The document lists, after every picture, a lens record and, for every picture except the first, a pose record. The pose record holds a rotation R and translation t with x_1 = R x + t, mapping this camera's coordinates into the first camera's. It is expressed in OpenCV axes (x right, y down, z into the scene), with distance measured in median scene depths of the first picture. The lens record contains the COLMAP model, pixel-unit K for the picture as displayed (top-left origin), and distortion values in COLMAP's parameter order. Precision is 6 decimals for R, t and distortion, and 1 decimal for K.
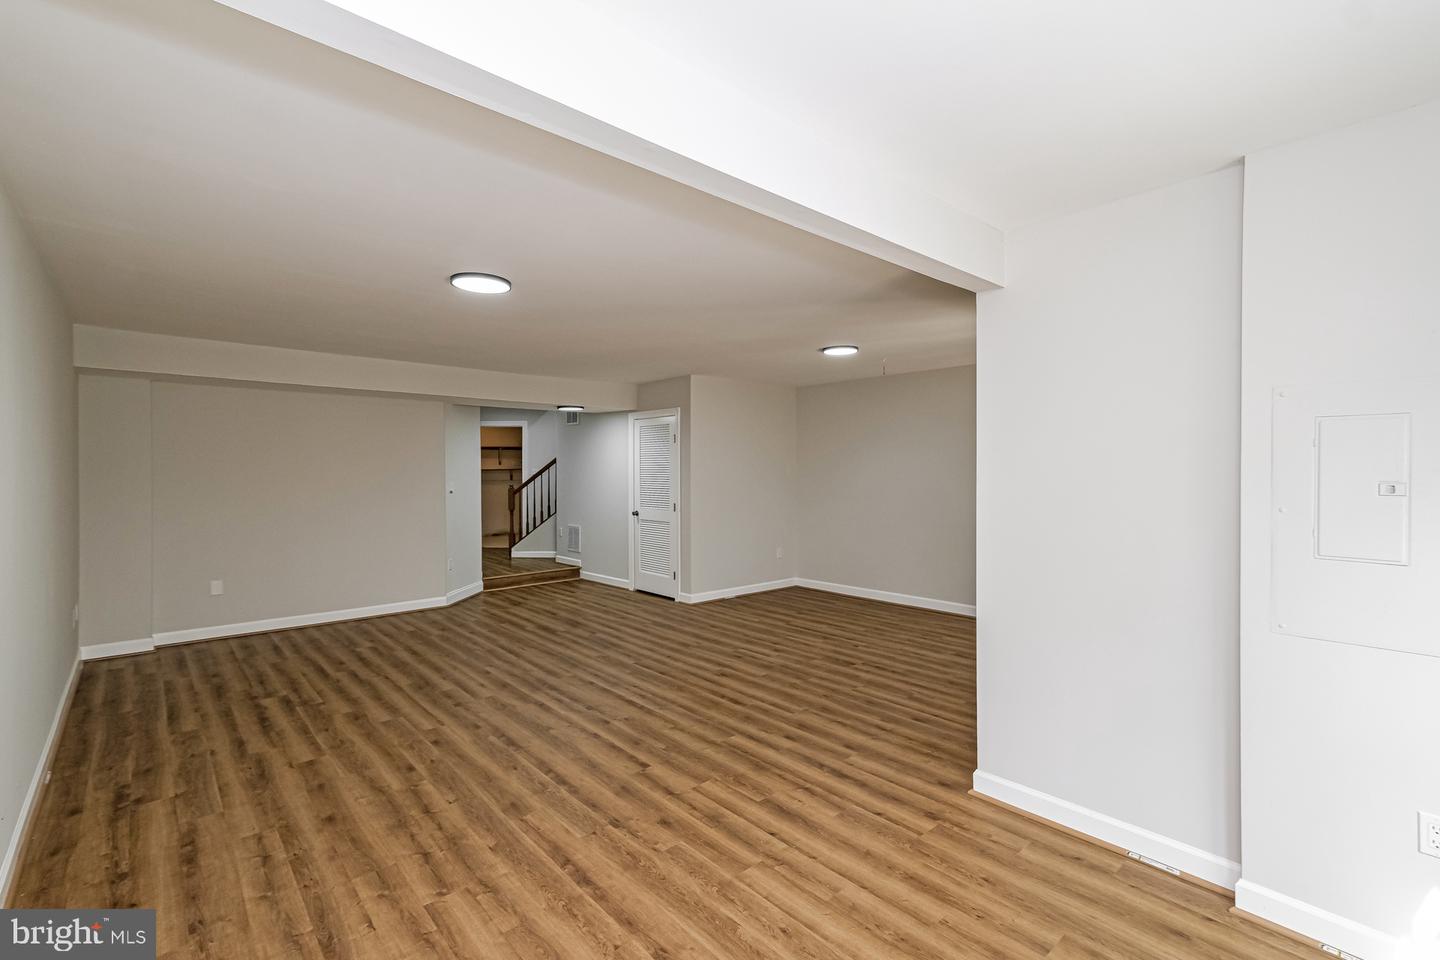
lens RADIAL K [[645.3, 0, 720.5], [0, 645.3, 473.7], [0, 0, 1]] dist [0.009468, 0.000214]
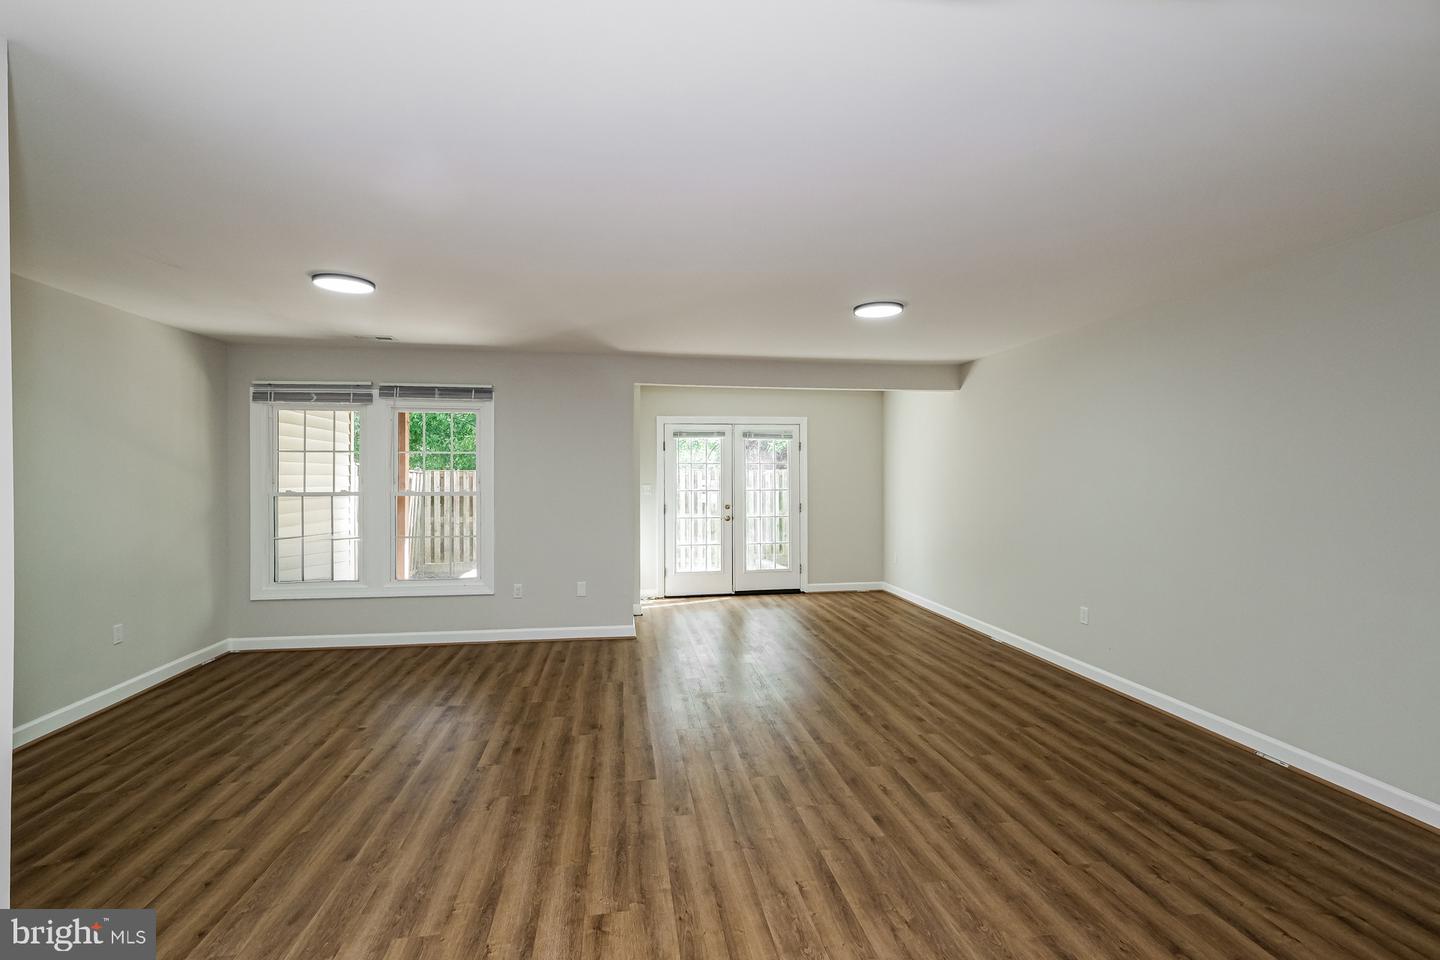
lens RADIAL K [[645.3, 0, 719.9], [0, 645.3, 478.3], [0, 0, 1]] dist [0.009468, 0.000214]
pose [[-0.841551, -0.000446, 0.540178, -0.628833], [0.005864, 0.999933, 0.009960, -0.007290], [-0.540146, 0.011550, -0.841492, 1.773502]]
